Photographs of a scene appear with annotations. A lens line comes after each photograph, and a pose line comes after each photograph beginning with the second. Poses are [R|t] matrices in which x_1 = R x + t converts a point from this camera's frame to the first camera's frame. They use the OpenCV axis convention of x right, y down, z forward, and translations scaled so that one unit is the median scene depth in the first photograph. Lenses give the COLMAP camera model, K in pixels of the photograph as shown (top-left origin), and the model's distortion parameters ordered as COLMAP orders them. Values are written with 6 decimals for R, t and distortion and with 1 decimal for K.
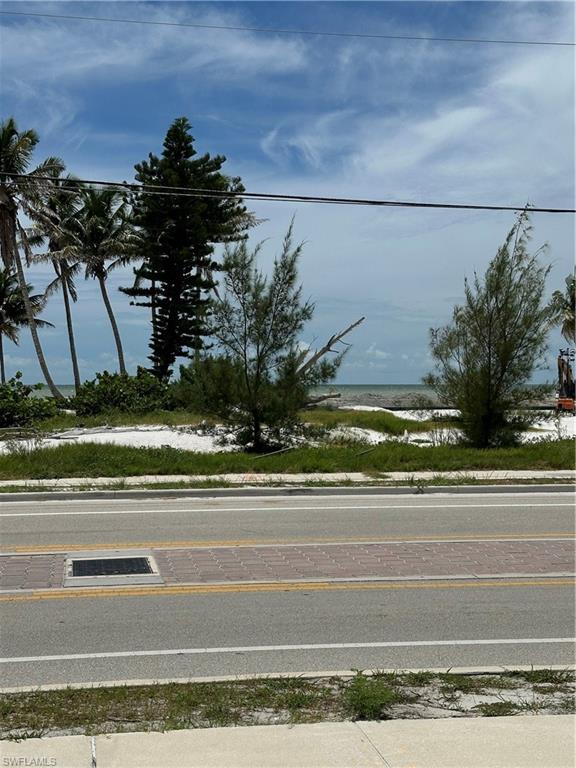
lens RADIAL K [[1152.8, 0, 288.0], [0, 1152.8, 384.0], [0, 0, 1]] dist [0.143254, -0.158719]
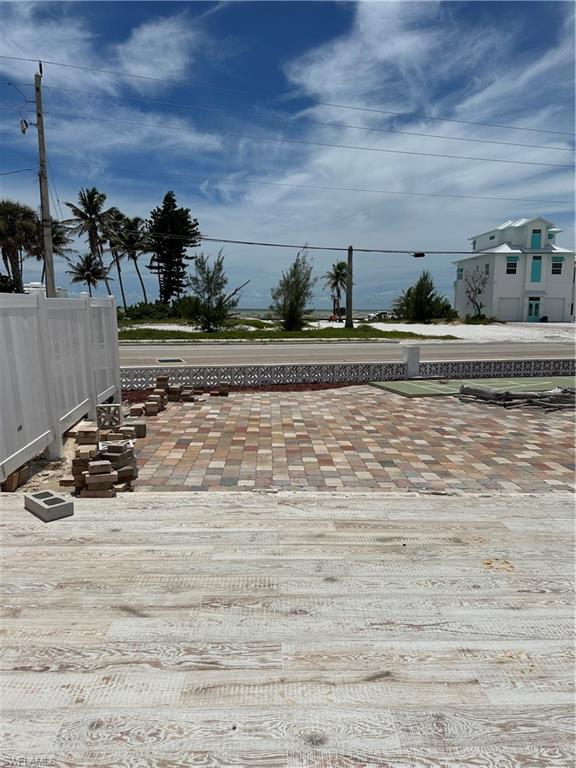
lens RADIAL K [[552.0, 0, 288.0], [0, 552.0, 384.0], [0, 0, 1]] dist [0.026245, -0.007689]
pose [[0.991389, -0.009354, 0.130613, -0.006298], [-0.008727, 0.990508, 0.137178, -0.001254], [-0.130656, -0.137137, 0.981897, -0.164096]]
